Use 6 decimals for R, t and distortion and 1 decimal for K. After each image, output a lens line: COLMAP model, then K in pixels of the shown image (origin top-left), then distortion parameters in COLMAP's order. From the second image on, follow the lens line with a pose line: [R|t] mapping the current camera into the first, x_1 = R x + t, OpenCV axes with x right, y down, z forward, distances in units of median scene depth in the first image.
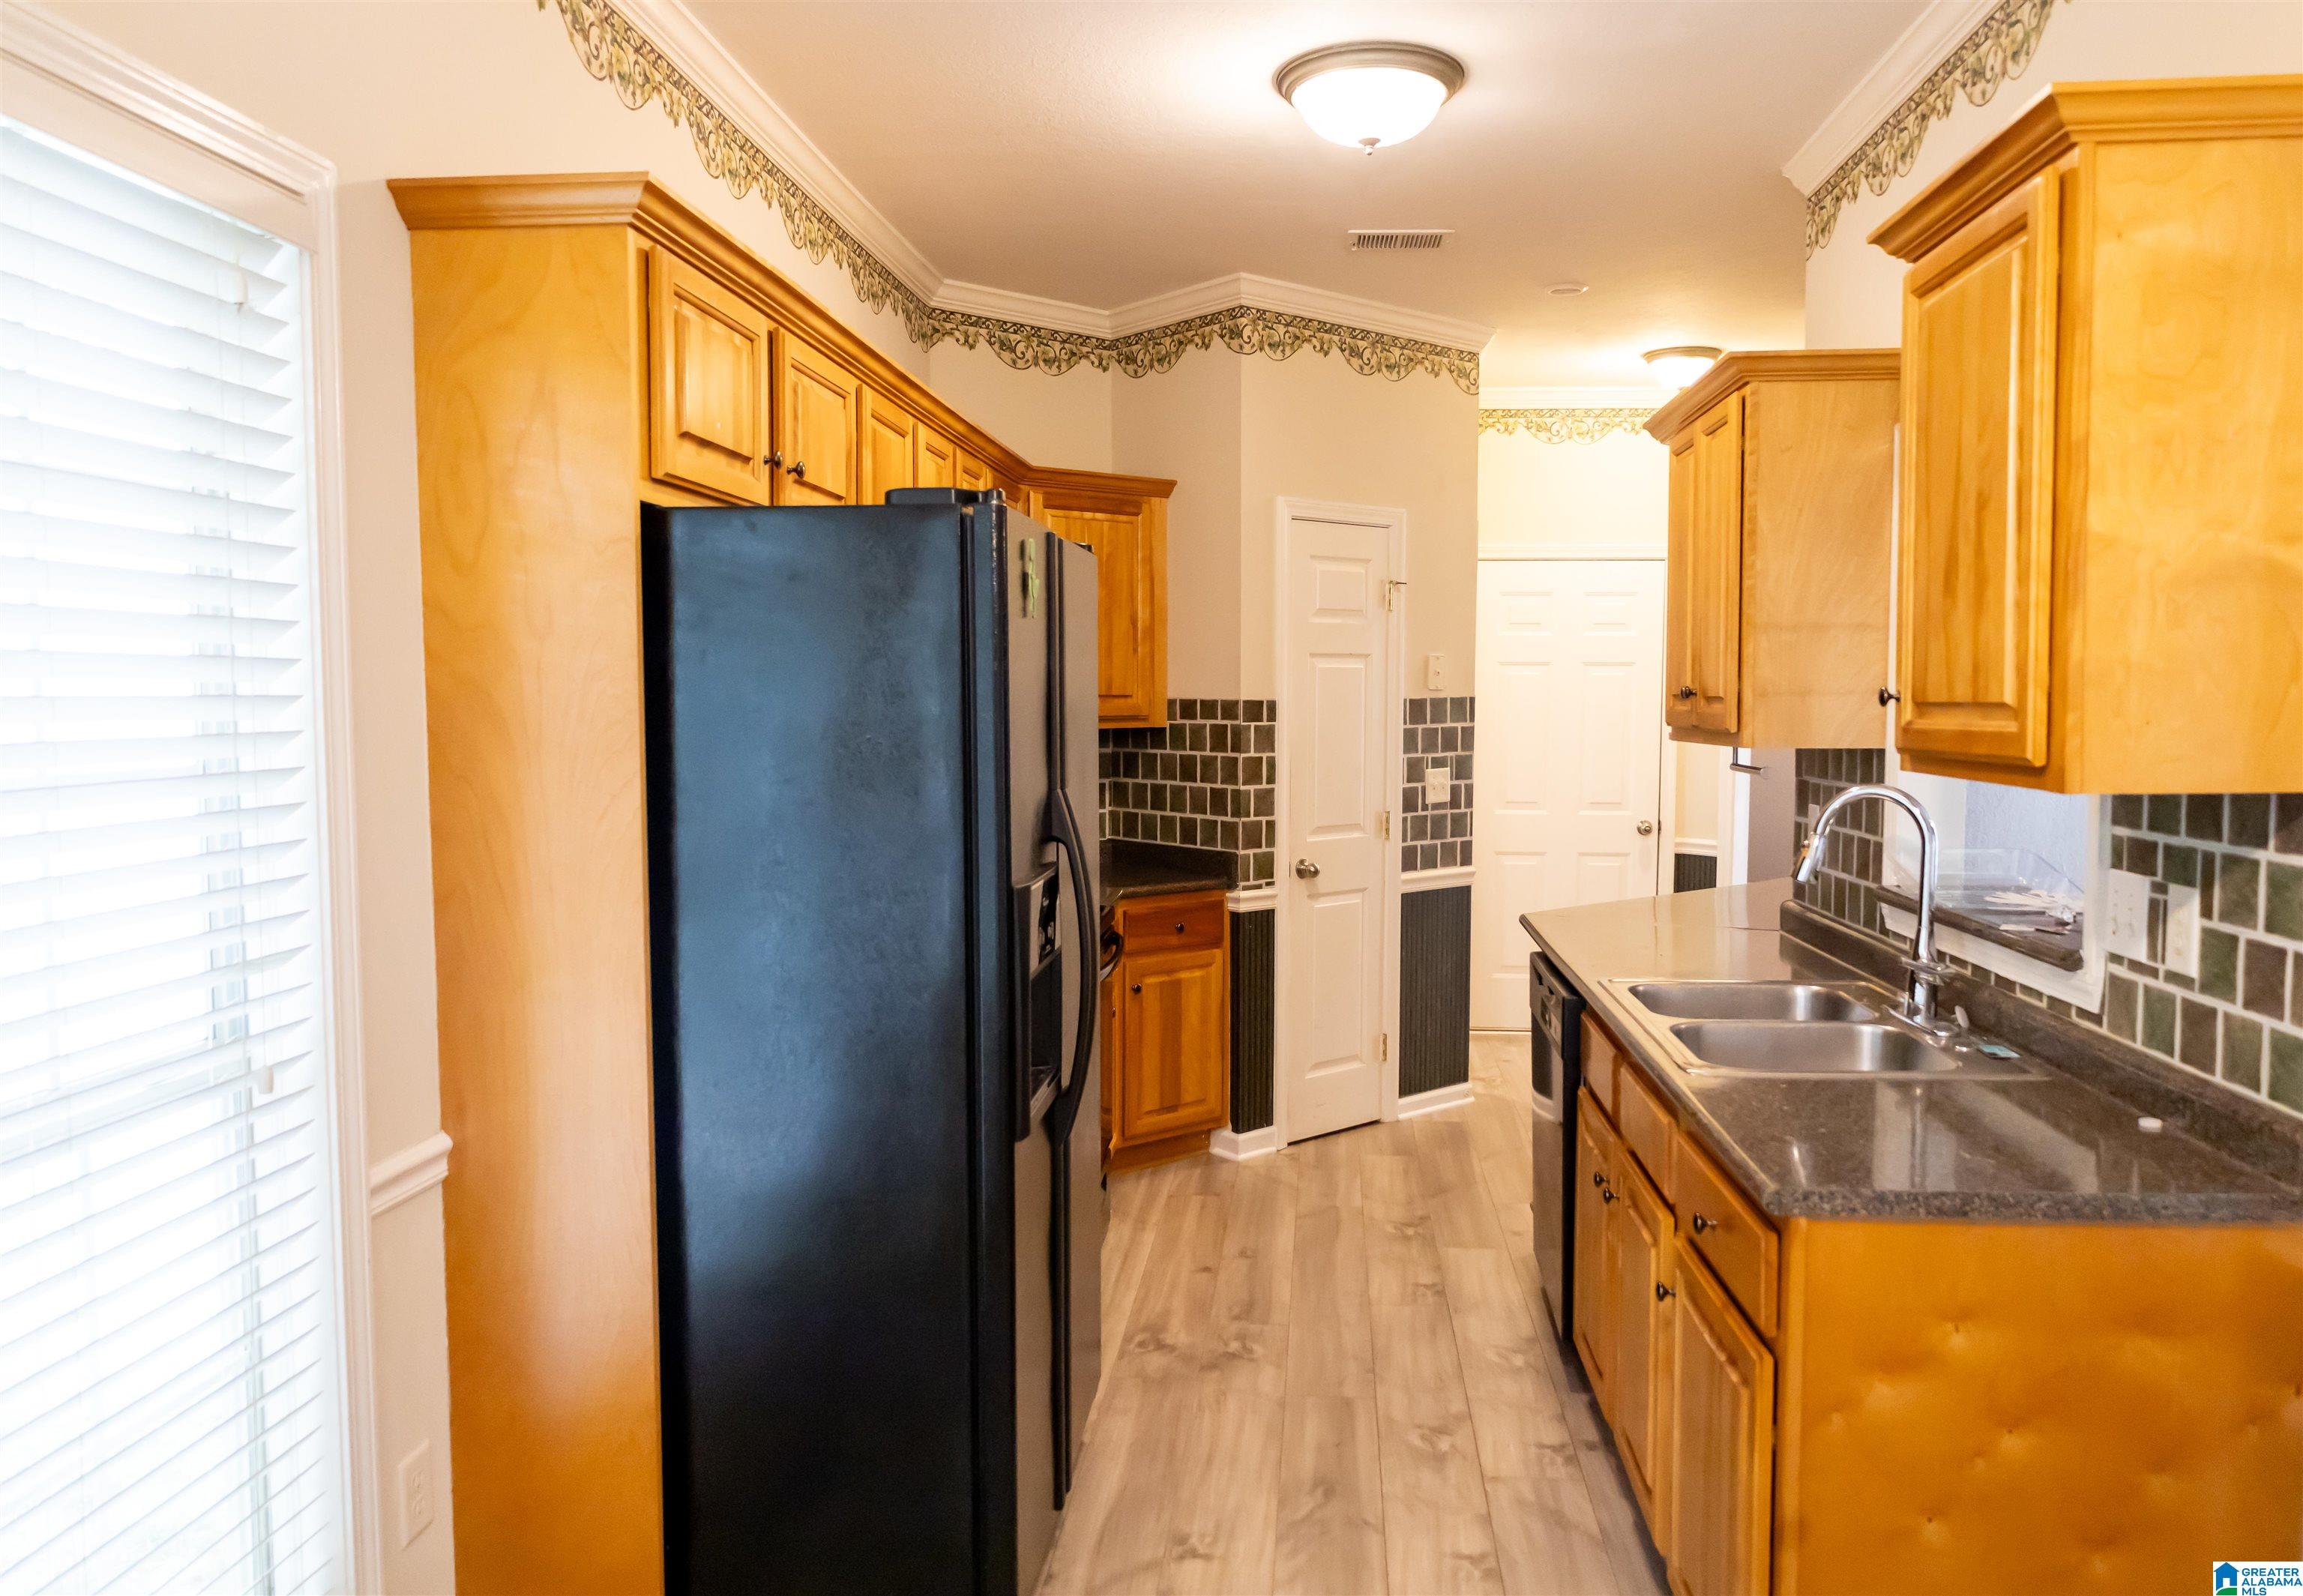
lens RADIAL K [[1548.1, 0, 1147.3], [0, 1548.1, 793.4], [0, 0, 1]] dist [-0.035700, -0.000068]
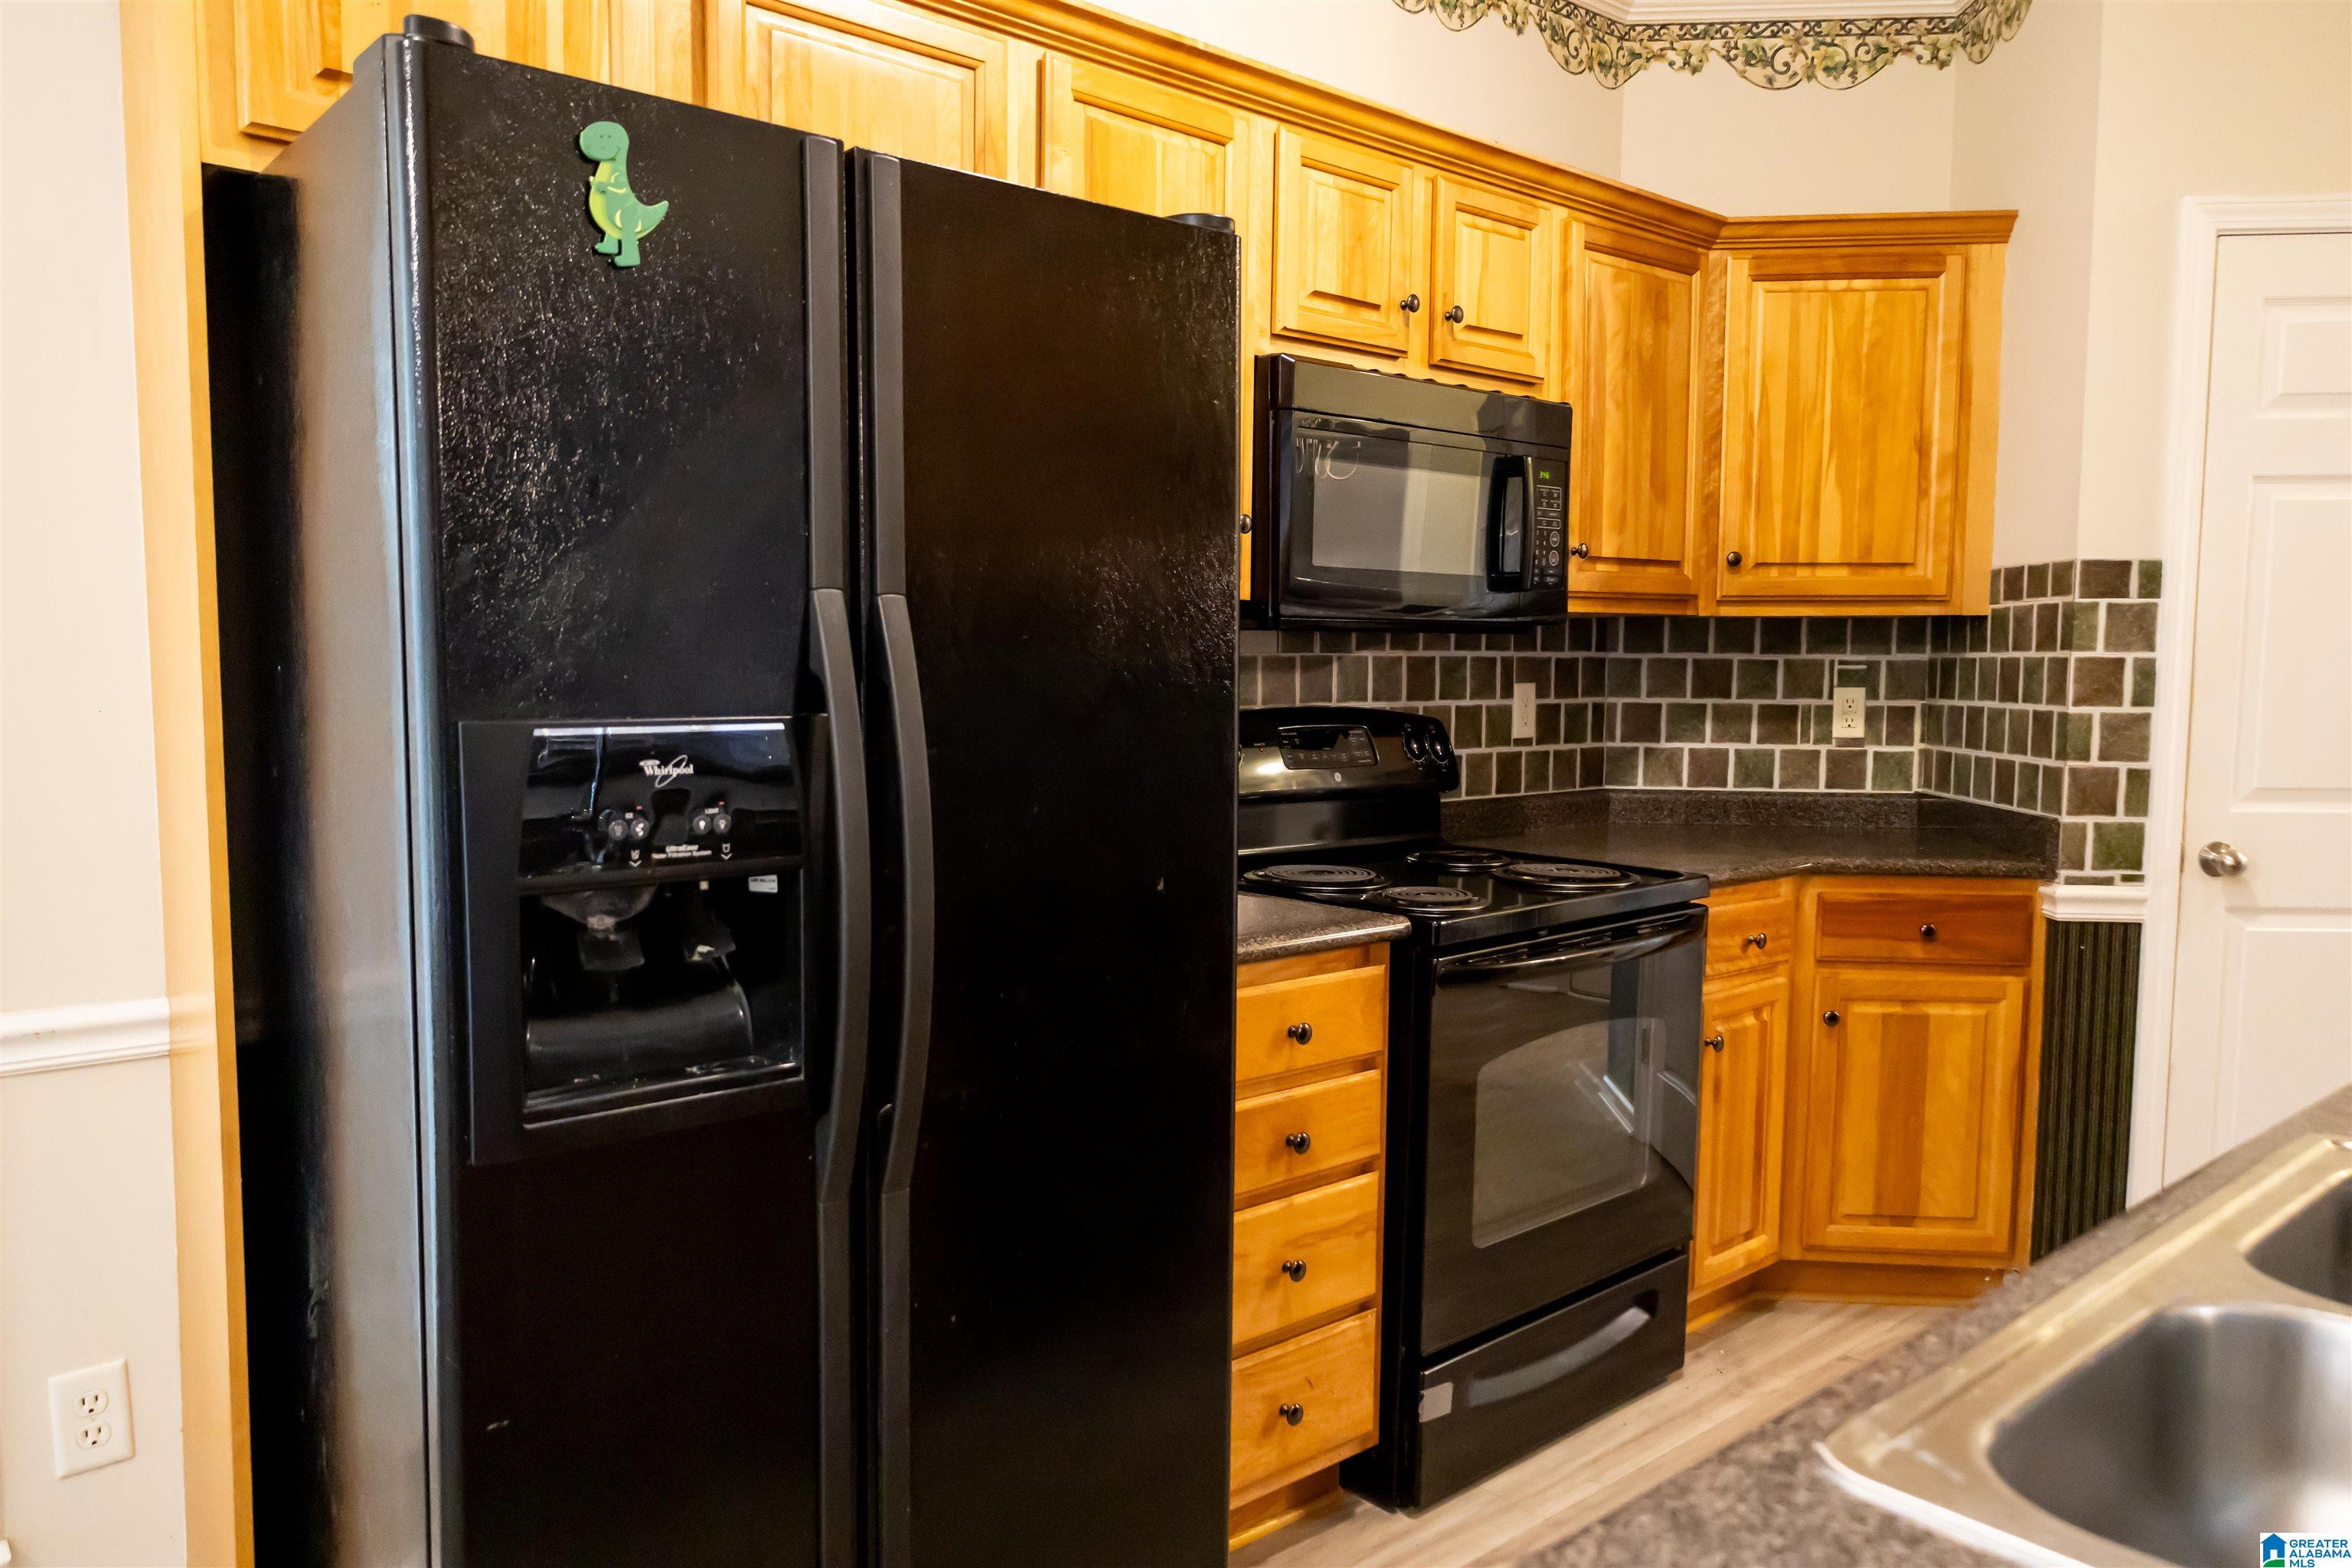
lens RADIAL K [[1569.0, 0, 1179.1], [0, 1569.0, 784.5], [0, 0, 1]] dist [-0.001918, 0.002802]
pose [[0.726182, 0.057395, -0.685102, 0.221996], [-0.050135, 0.998277, 0.030490, 0.023341], [0.685672, 0.012206, 0.727808, 0.329316]]
